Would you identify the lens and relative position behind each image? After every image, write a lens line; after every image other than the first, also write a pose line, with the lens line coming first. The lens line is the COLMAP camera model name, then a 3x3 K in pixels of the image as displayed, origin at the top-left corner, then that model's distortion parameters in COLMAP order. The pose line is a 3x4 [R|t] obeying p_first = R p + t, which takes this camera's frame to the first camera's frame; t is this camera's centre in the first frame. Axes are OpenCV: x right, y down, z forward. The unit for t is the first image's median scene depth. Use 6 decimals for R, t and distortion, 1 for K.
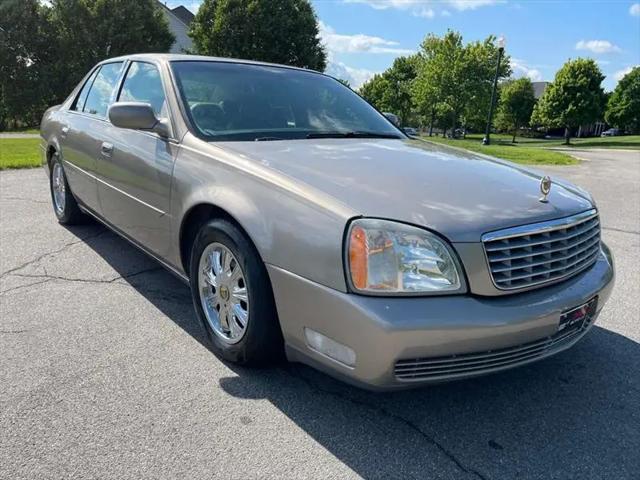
lens RADIAL K [[452.0, 0, 317.4], [0, 452.0, 228.4], [0, 0, 1]] dist [0.059660, -0.078467]
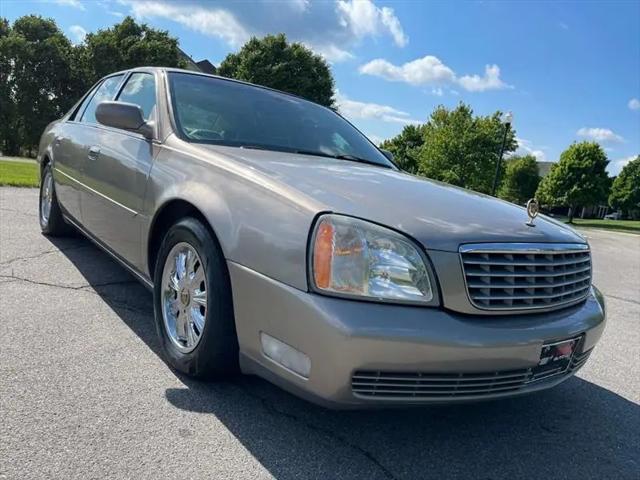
lens RADIAL K [[451.0, 0, 316.2], [0, 451.0, 237.4], [0, 0, 1]] dist [0.064602, -0.081808]
pose [[0.995771, 0.091297, -0.010216, 0.055513], [-0.091865, 0.990188, -0.105306, 0.085926], [0.000502, 0.105799, 0.994387, 0.056227]]
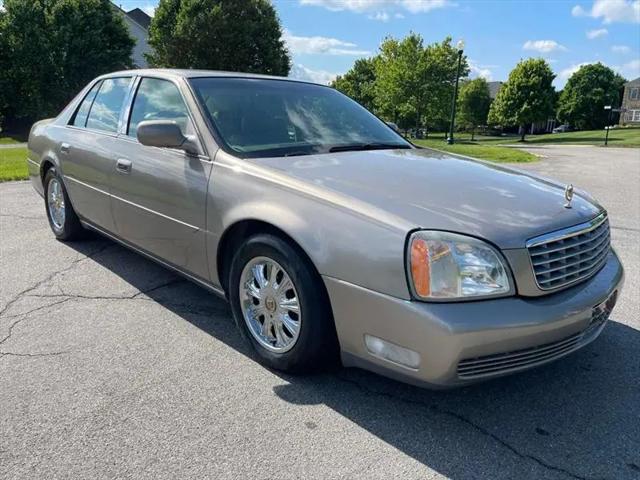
lens RADIAL K [[452.0, 0, 317.4], [0, 452.0, 228.4], [0, 0, 1]] dist [0.059660, -0.078467]
pose [[0.996347, -0.037488, 0.076727, -0.156086], [0.037728, 0.999287, -0.001686, -0.023780], [-0.076609, 0.004575, 0.997051, -0.040496]]
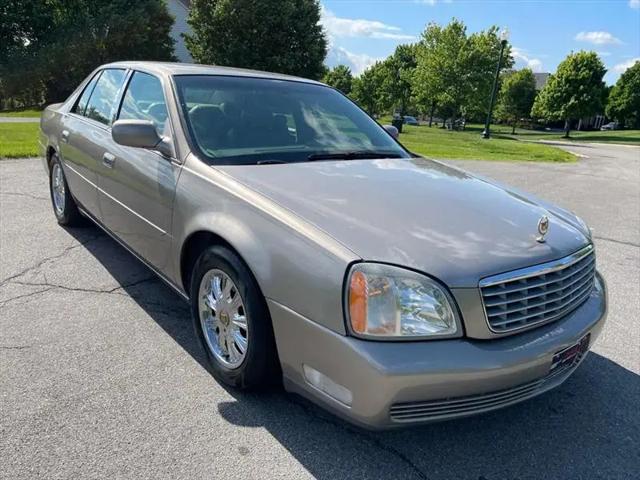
lens RADIAL K [[451.5, 0, 315.8], [0, 451.5, 227.0], [0, 0, 1]] dist [0.065007, -0.084608]
pose [[0.999691, 0.024448, 0.004422, -0.008700], [-0.024565, 0.999287, 0.028688, -0.087794], [-0.003718, -0.028787, 0.999579, -0.010194]]
